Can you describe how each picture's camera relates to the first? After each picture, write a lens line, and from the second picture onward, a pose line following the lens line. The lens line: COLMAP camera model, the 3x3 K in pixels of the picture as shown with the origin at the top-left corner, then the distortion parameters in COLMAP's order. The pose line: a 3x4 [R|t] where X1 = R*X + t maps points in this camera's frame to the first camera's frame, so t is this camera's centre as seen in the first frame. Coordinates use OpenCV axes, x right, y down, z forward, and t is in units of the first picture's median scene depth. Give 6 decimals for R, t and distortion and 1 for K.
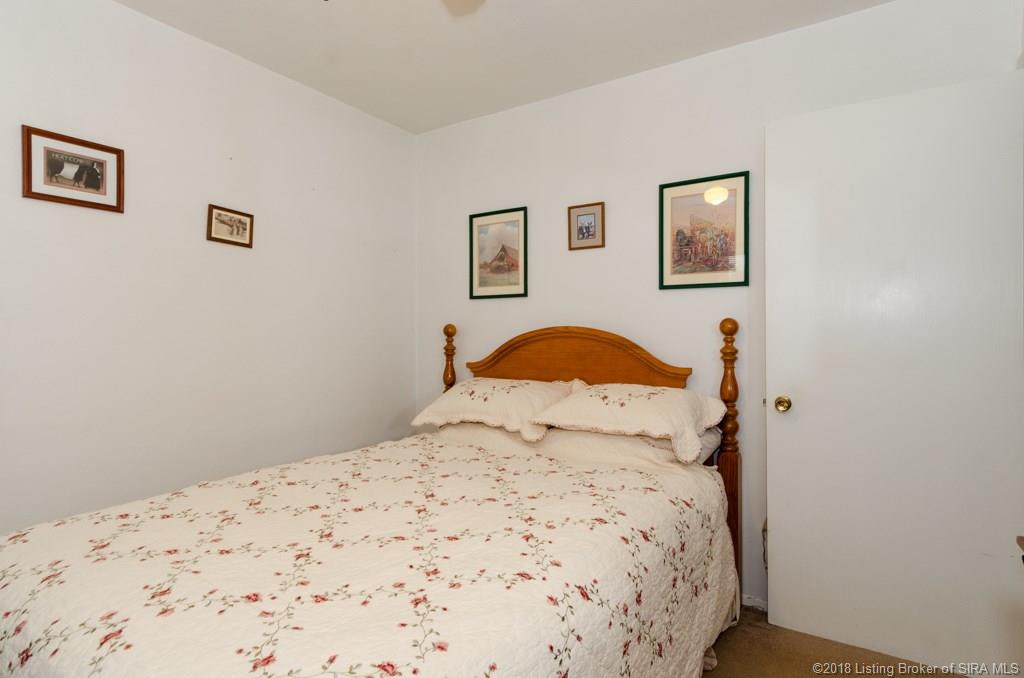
lens RADIAL K [[527.7, 0, 514.2], [0, 527.7, 336.9], [0, 0, 1]] dist [0.004892, 0.000531]
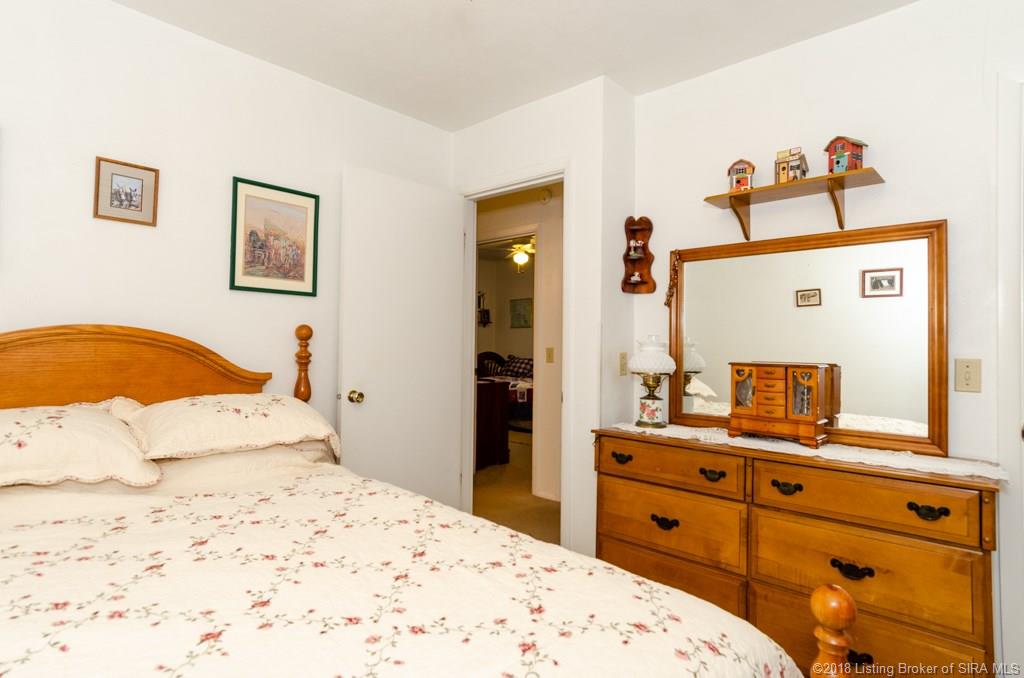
lens RADIAL K [[527.7, 0, 514.2], [0, 527.7, 336.9], [0, 0, 1]] dist [0.004892, 0.000531]
pose [[0.182540, 0.016713, 0.983056, -0.565033], [-0.009416, 0.999839, -0.015249, 0.002145], [-0.983153, -0.006473, 0.182668, 0.364492]]
